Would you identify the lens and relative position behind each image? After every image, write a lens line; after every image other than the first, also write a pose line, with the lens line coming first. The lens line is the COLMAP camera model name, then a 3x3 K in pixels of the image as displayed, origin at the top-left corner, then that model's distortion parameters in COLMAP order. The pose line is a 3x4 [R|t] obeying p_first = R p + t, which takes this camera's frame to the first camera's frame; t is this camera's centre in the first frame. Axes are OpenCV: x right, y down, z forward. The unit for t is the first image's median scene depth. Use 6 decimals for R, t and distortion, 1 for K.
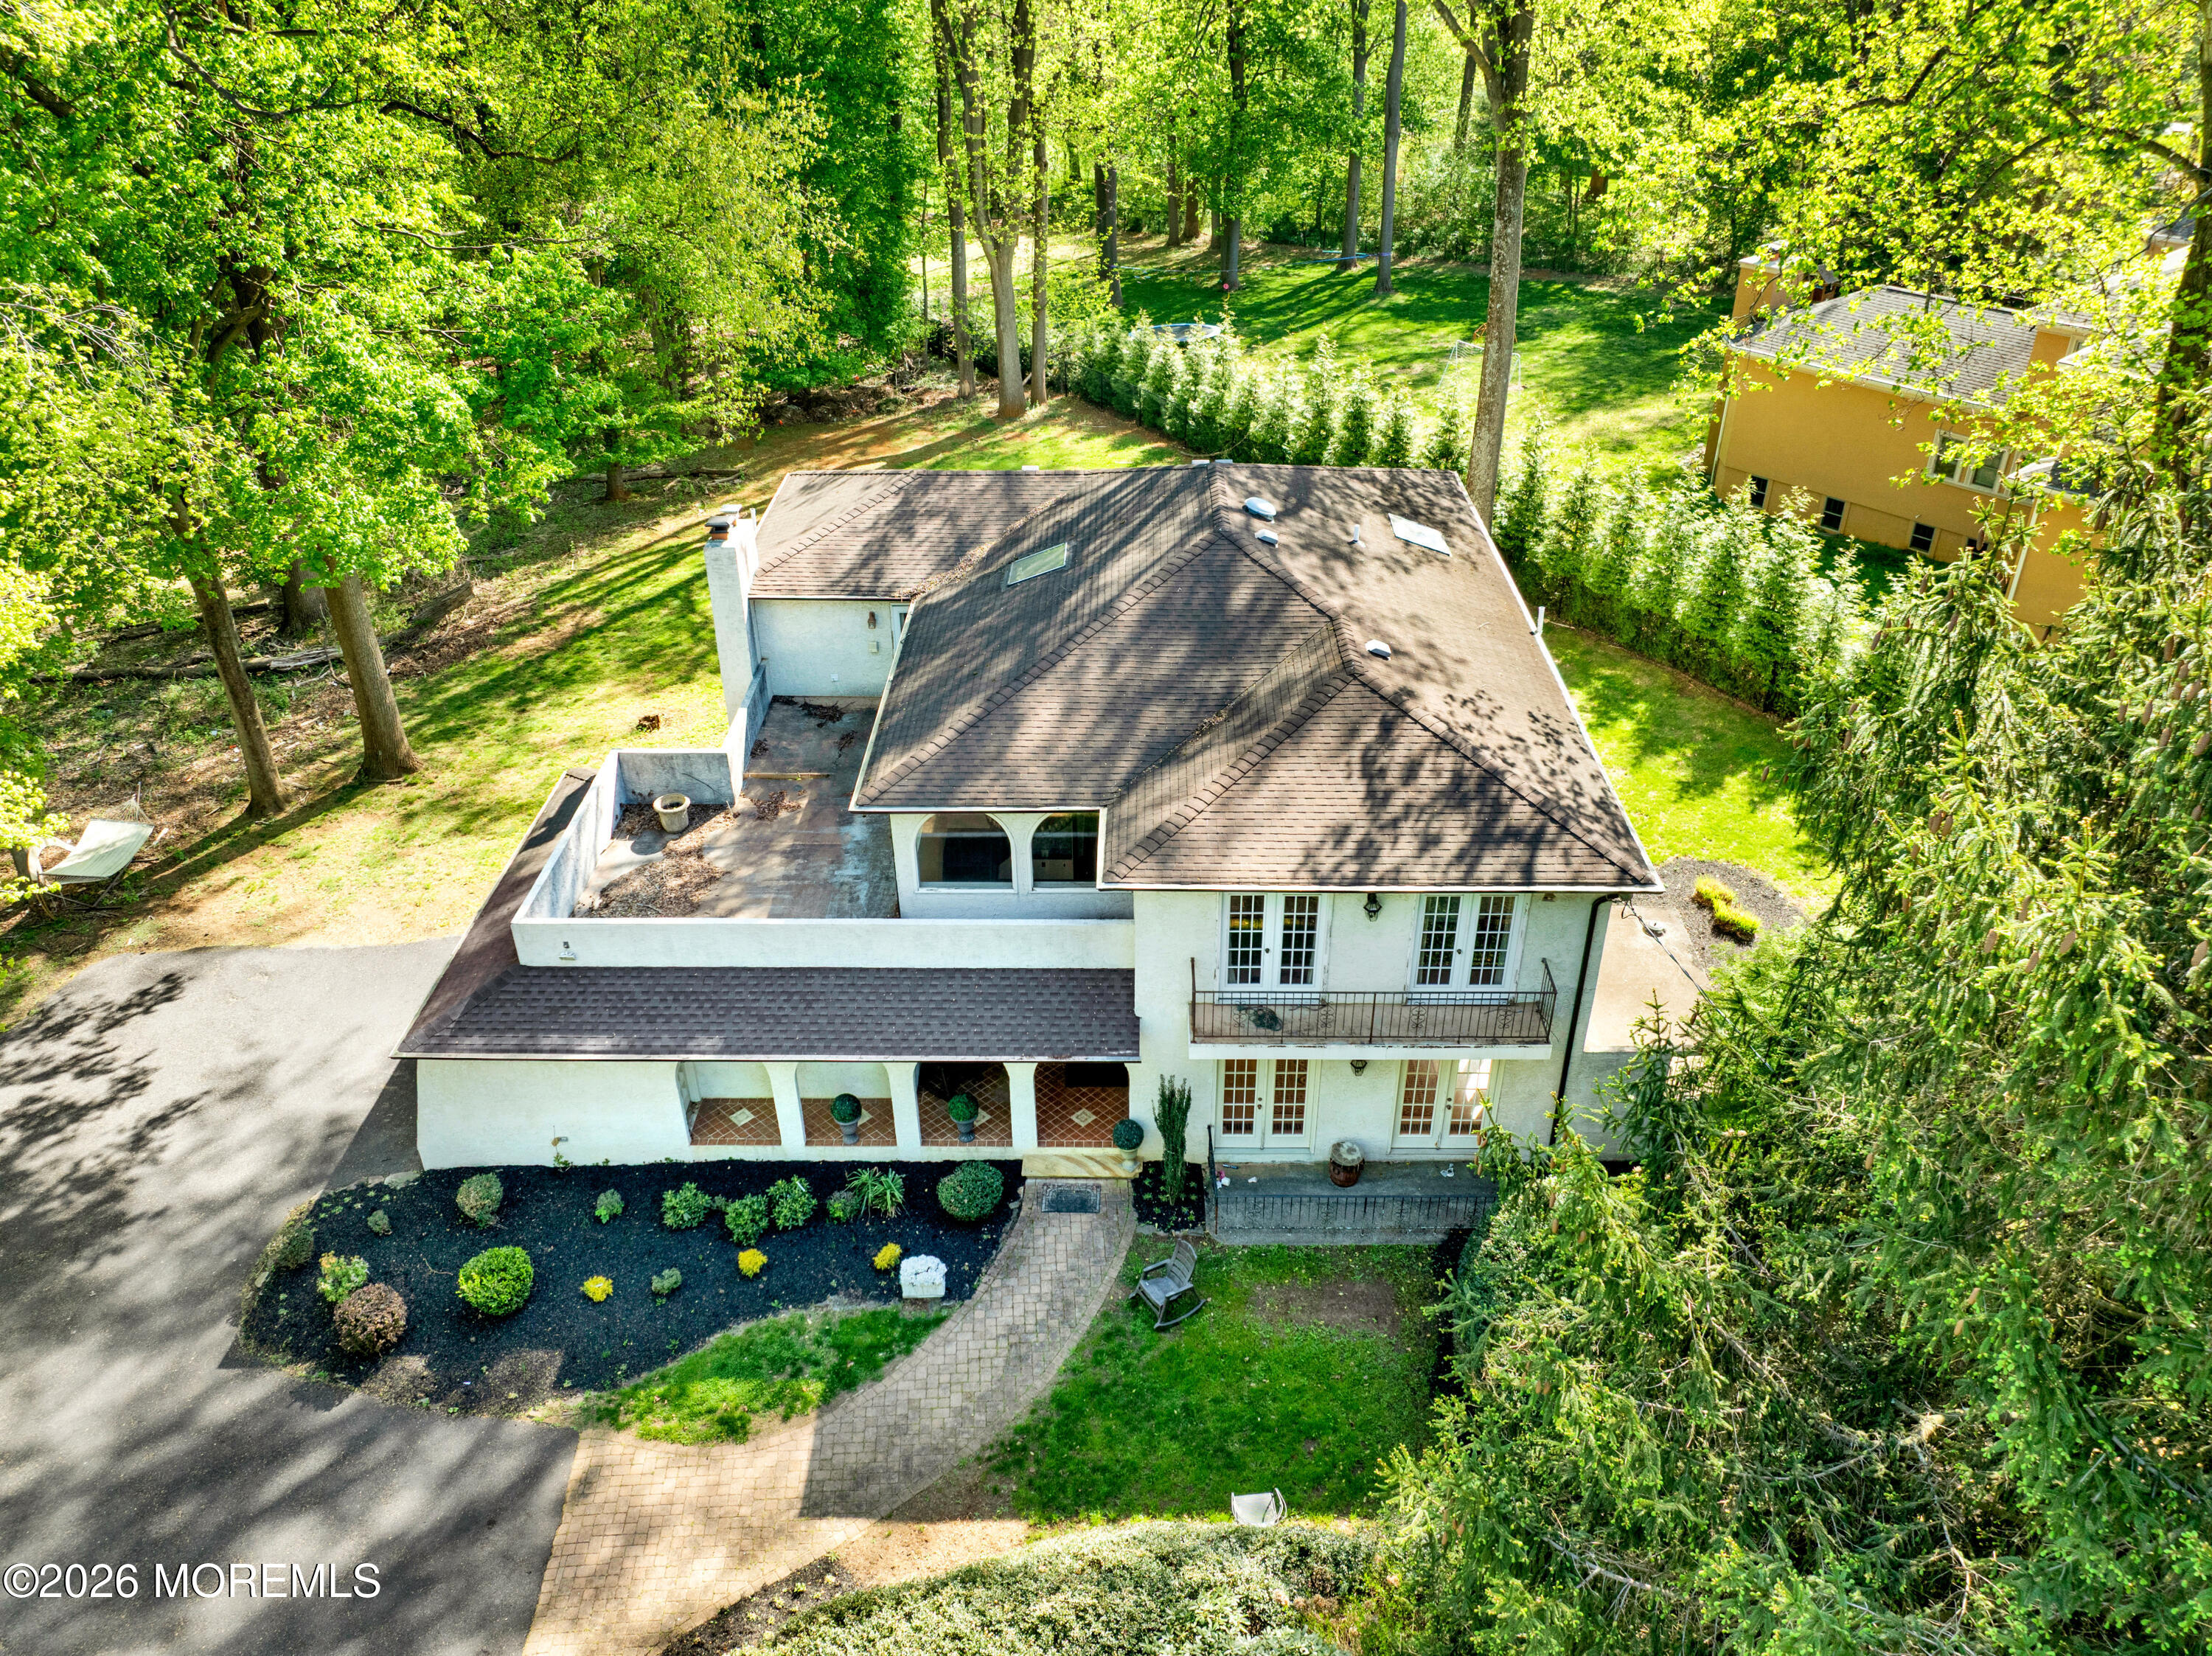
lens RADIAL K [[1539.7, 0, 1104.8], [0, 1539.7, 762.0], [0, 0, 1]] dist [-0.041670, -0.002409]
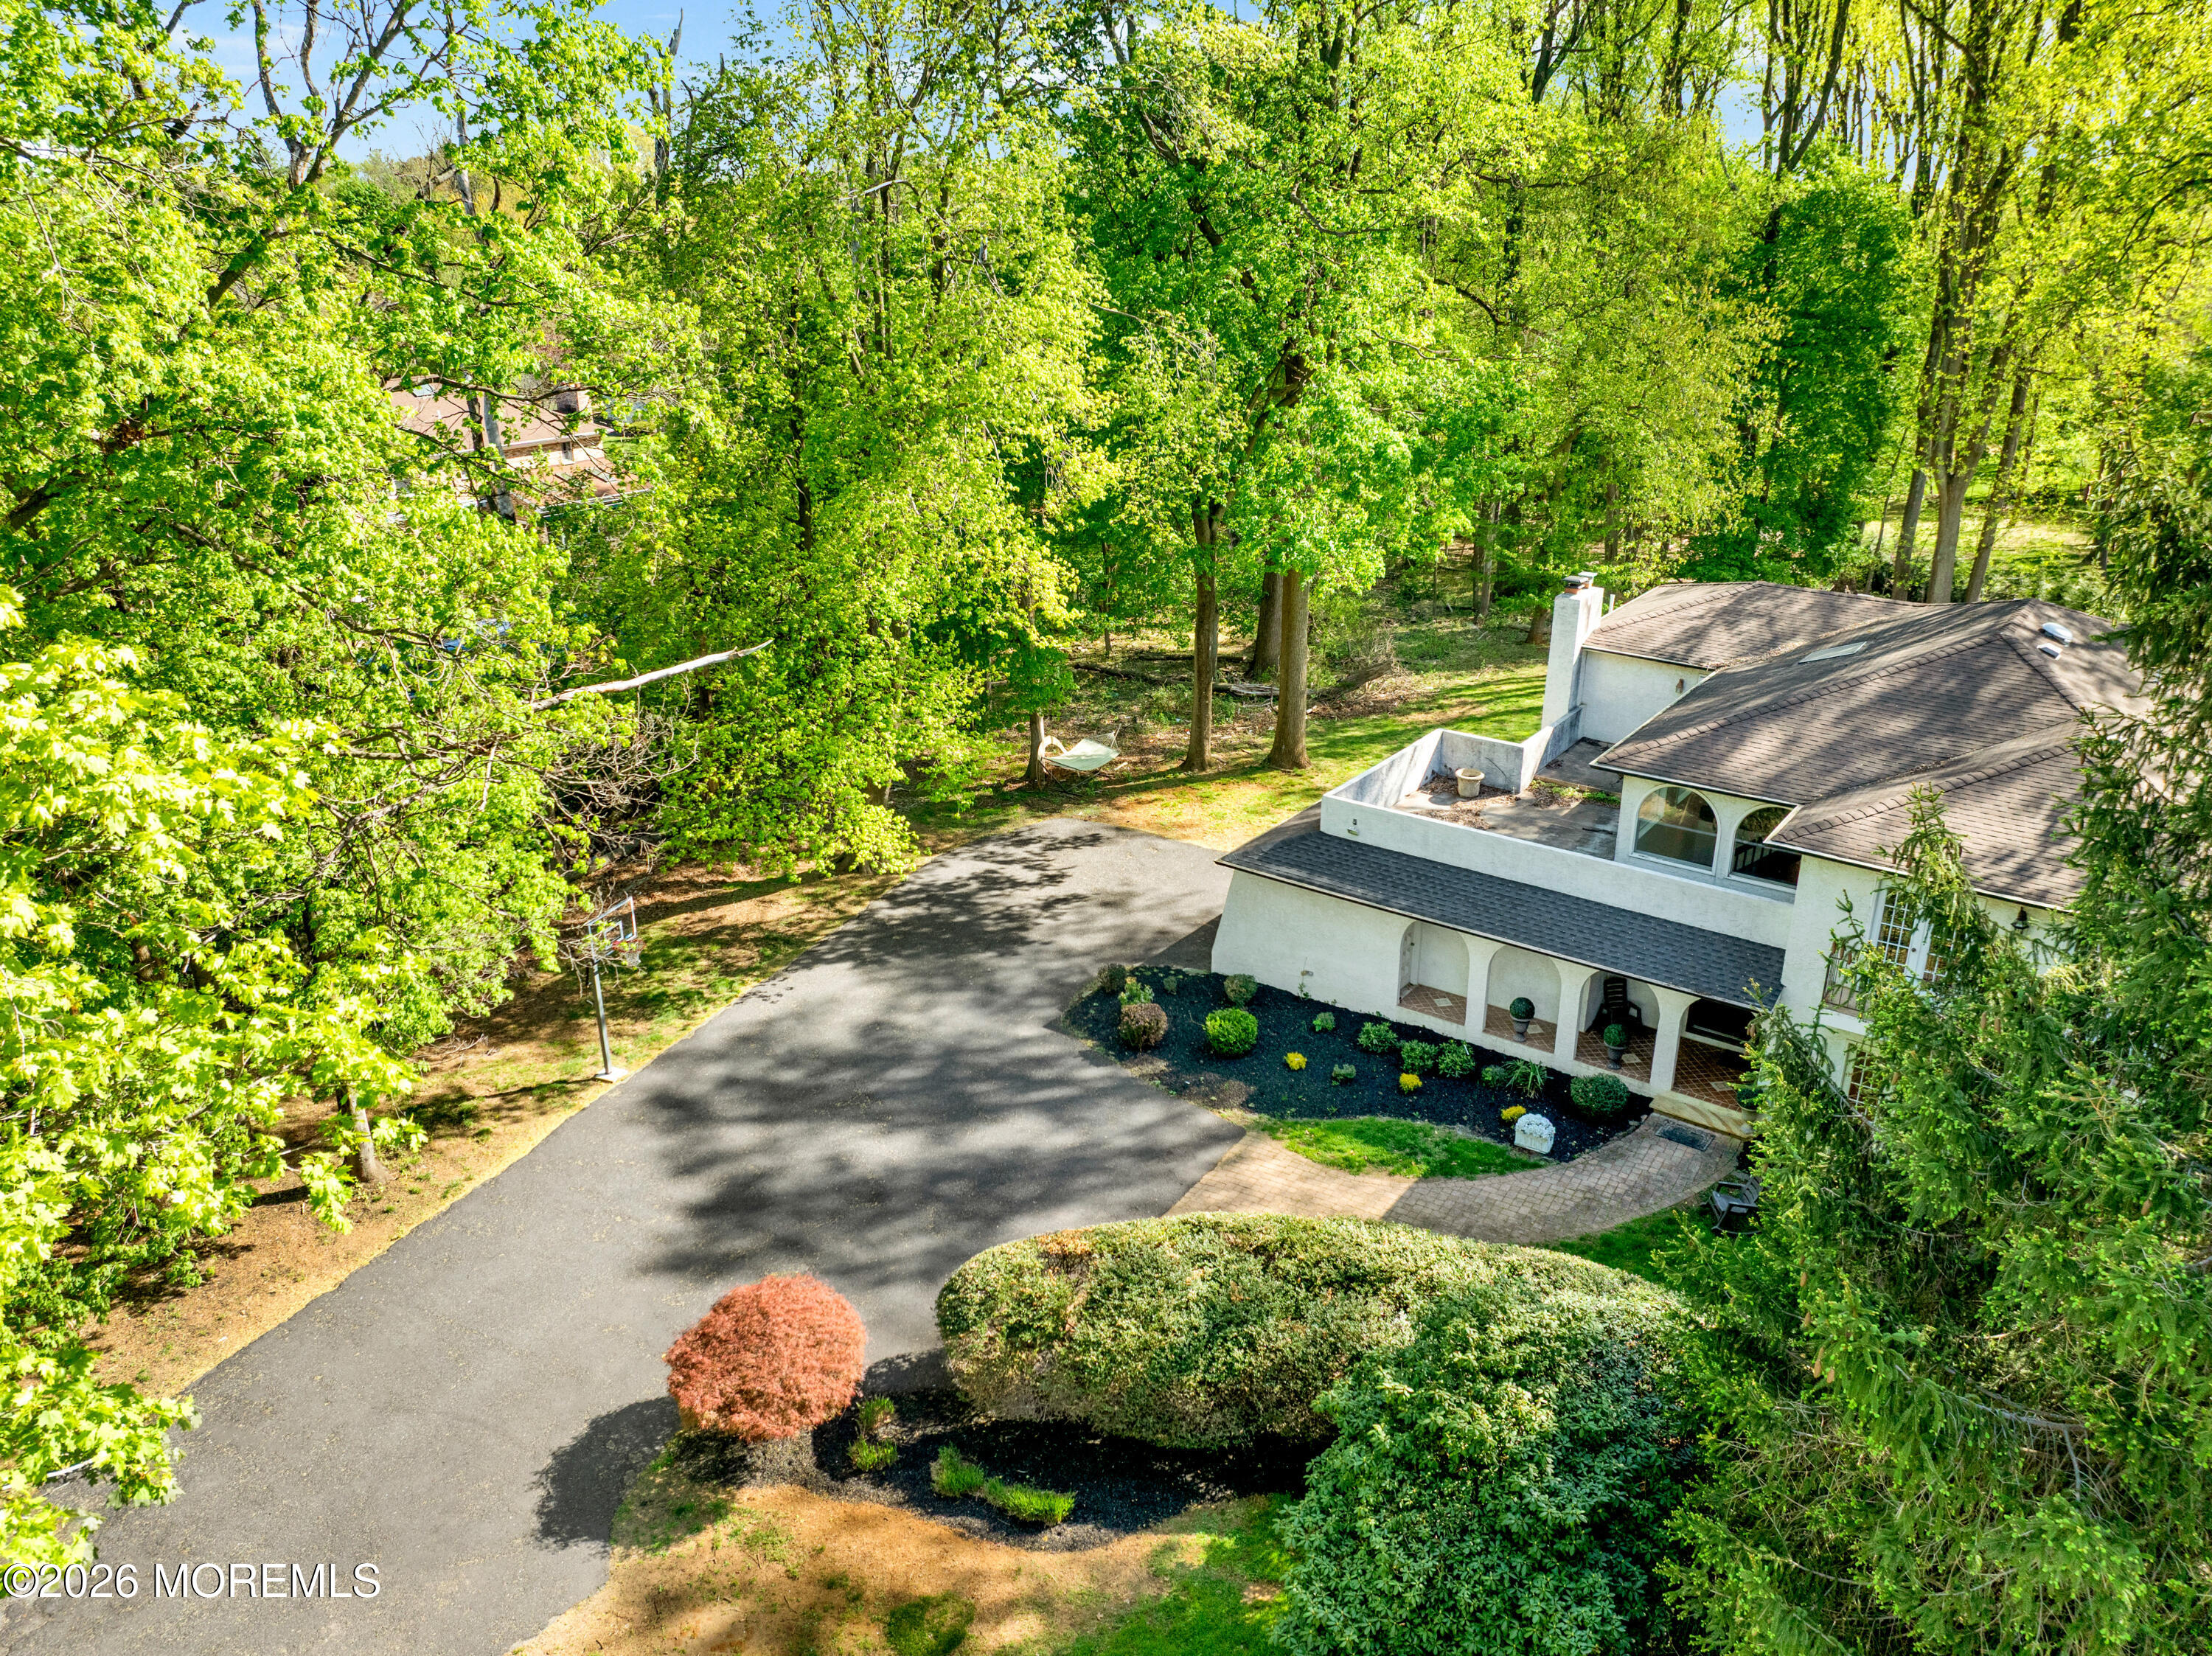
lens RADIAL K [[1570.2, 0, 1106.0], [0, 1570.2, 828.0], [0, 0, 1]] dist [-0.037067, -0.002587]
pose [[0.801769, 0.224079, -0.554035, 0.225270], [-0.307498, 0.949596, -0.060930, 0.269892], [0.512456, 0.219216, 0.830261, -0.234365]]
